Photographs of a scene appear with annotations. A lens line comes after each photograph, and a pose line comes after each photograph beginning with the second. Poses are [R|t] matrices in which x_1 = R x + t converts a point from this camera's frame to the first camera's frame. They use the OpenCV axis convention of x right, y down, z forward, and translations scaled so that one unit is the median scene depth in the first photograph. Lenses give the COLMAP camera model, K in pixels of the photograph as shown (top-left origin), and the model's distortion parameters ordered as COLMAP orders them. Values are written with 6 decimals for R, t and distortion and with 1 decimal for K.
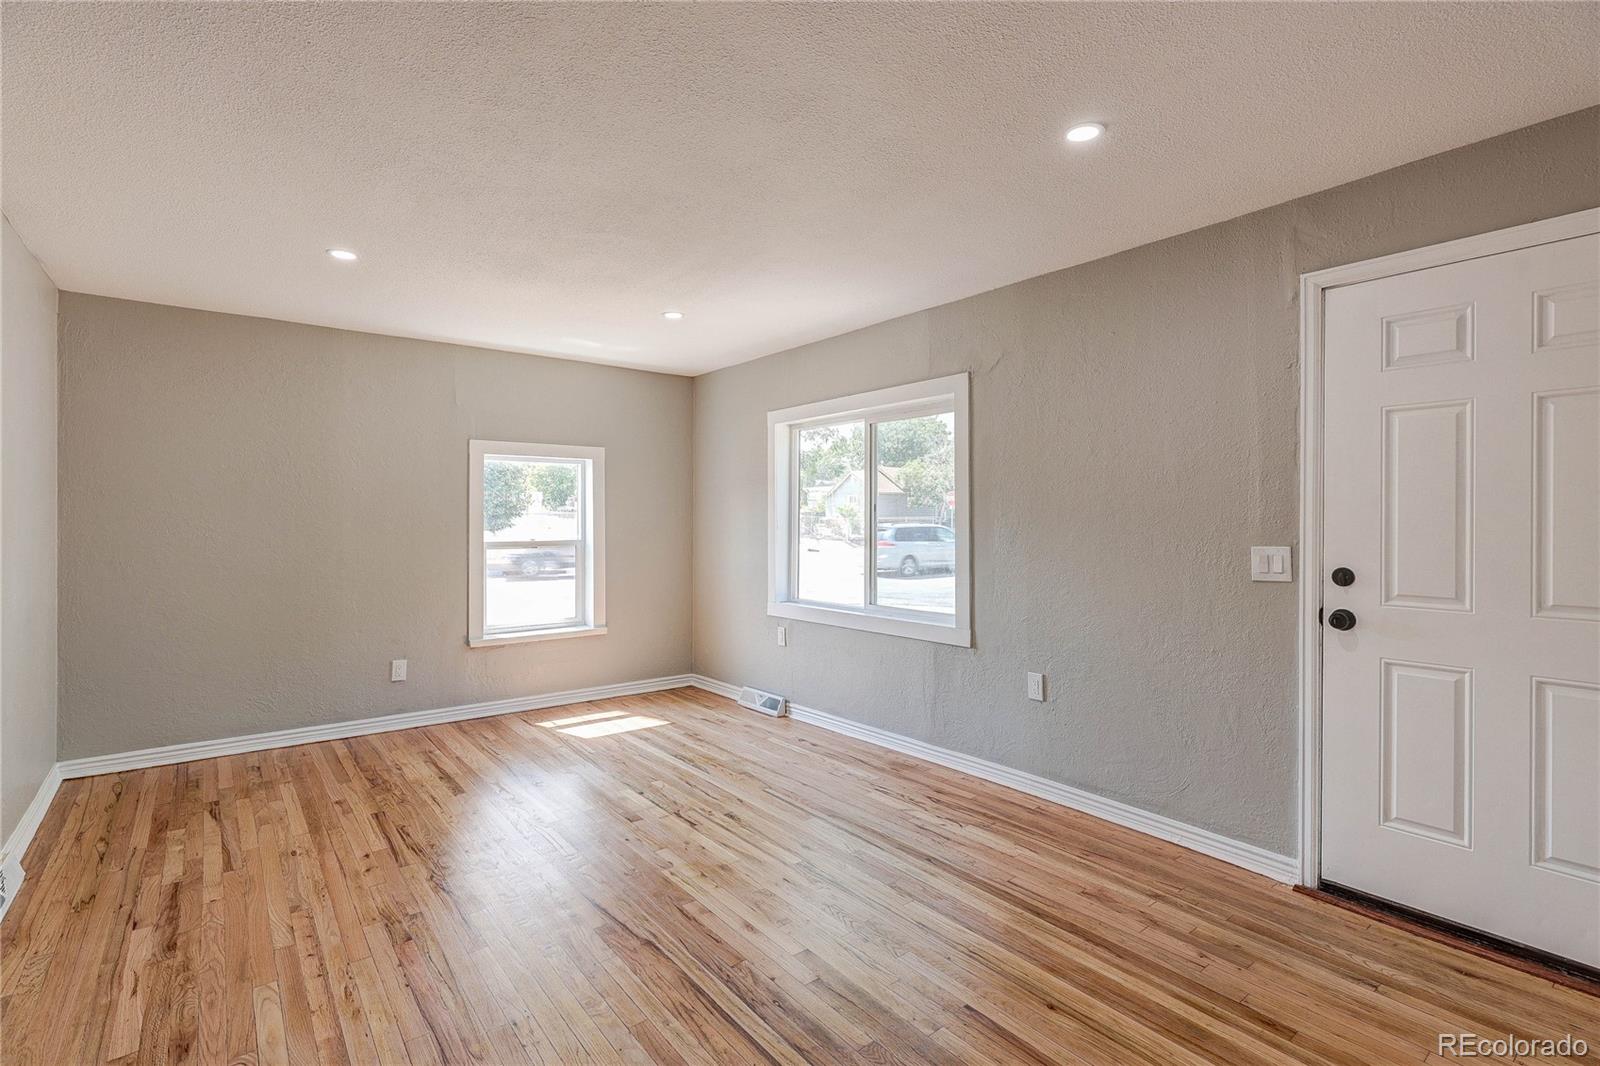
lens RADIAL K [[760.8, 0, 797.4], [0, 760.8, 537.8], [0, 0, 1]] dist [0.000217, 0.000412]
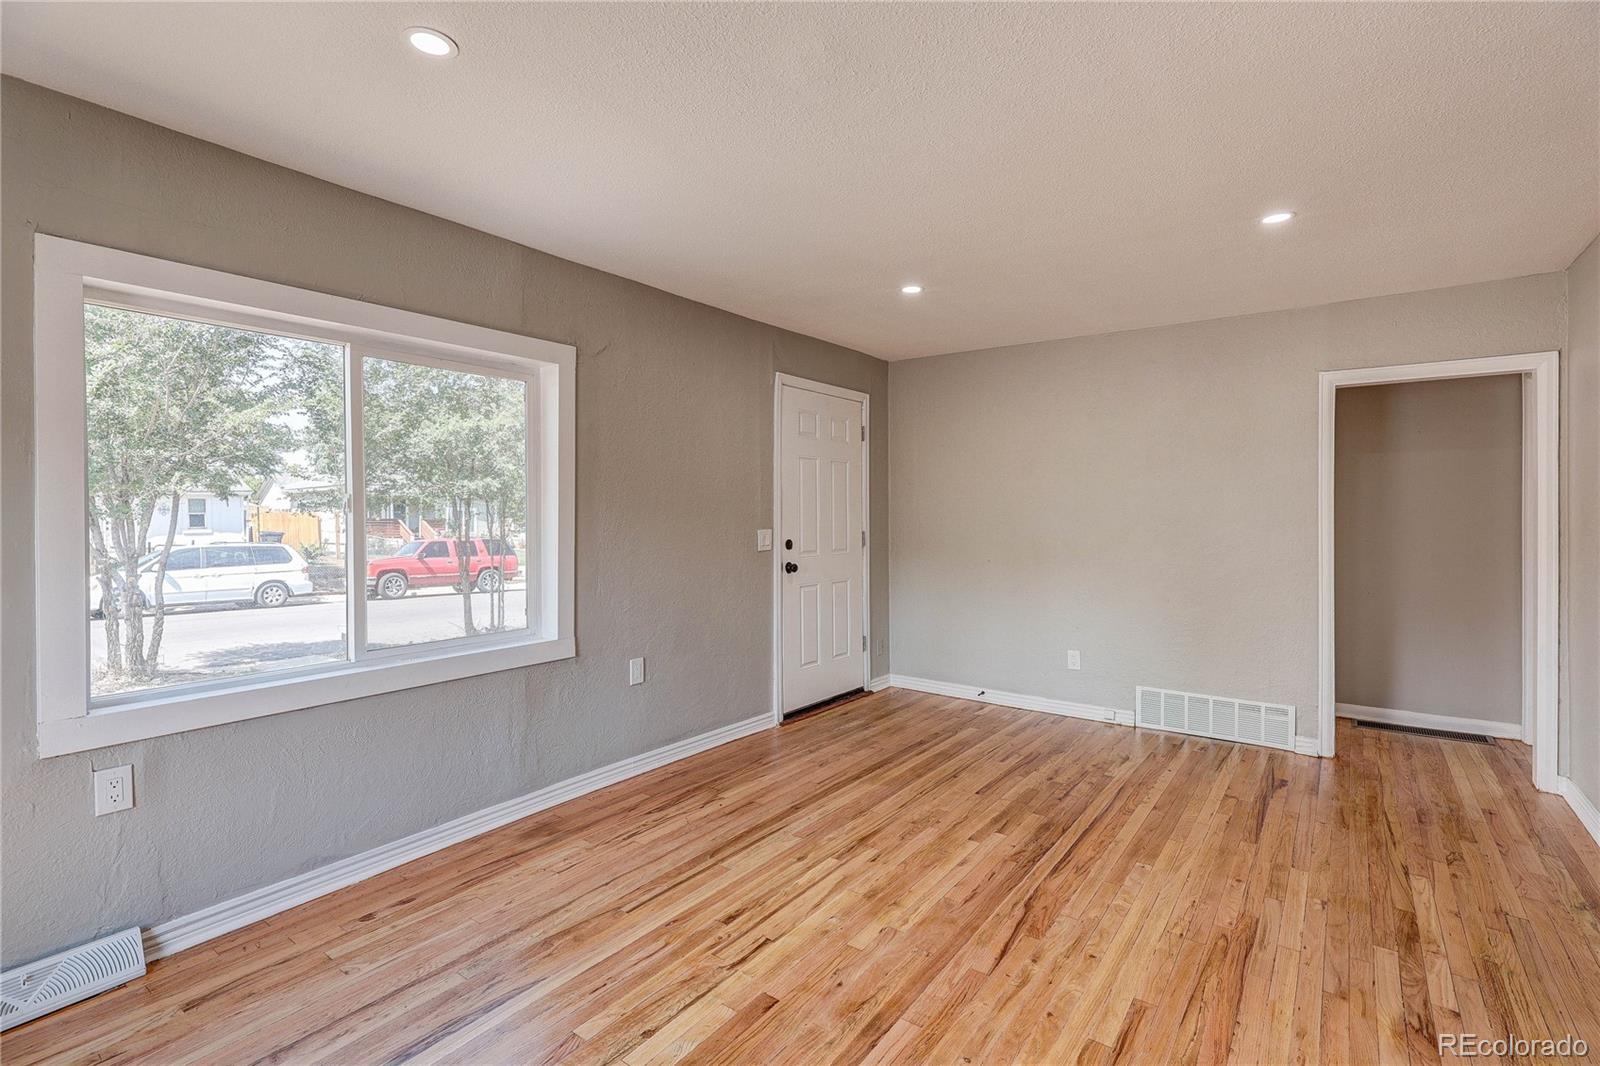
lens RADIAL K [[760.8, 0, 797.4], [0, 760.8, 537.8], [0, 0, 1]] dist [0.000217, 0.000412]
pose [[-0.286963, -0.024375, 0.957631, -0.915000], [0.025342, 0.999133, 0.033026, -0.021864], [-0.957606, 0.033746, -0.286097, 1.312168]]
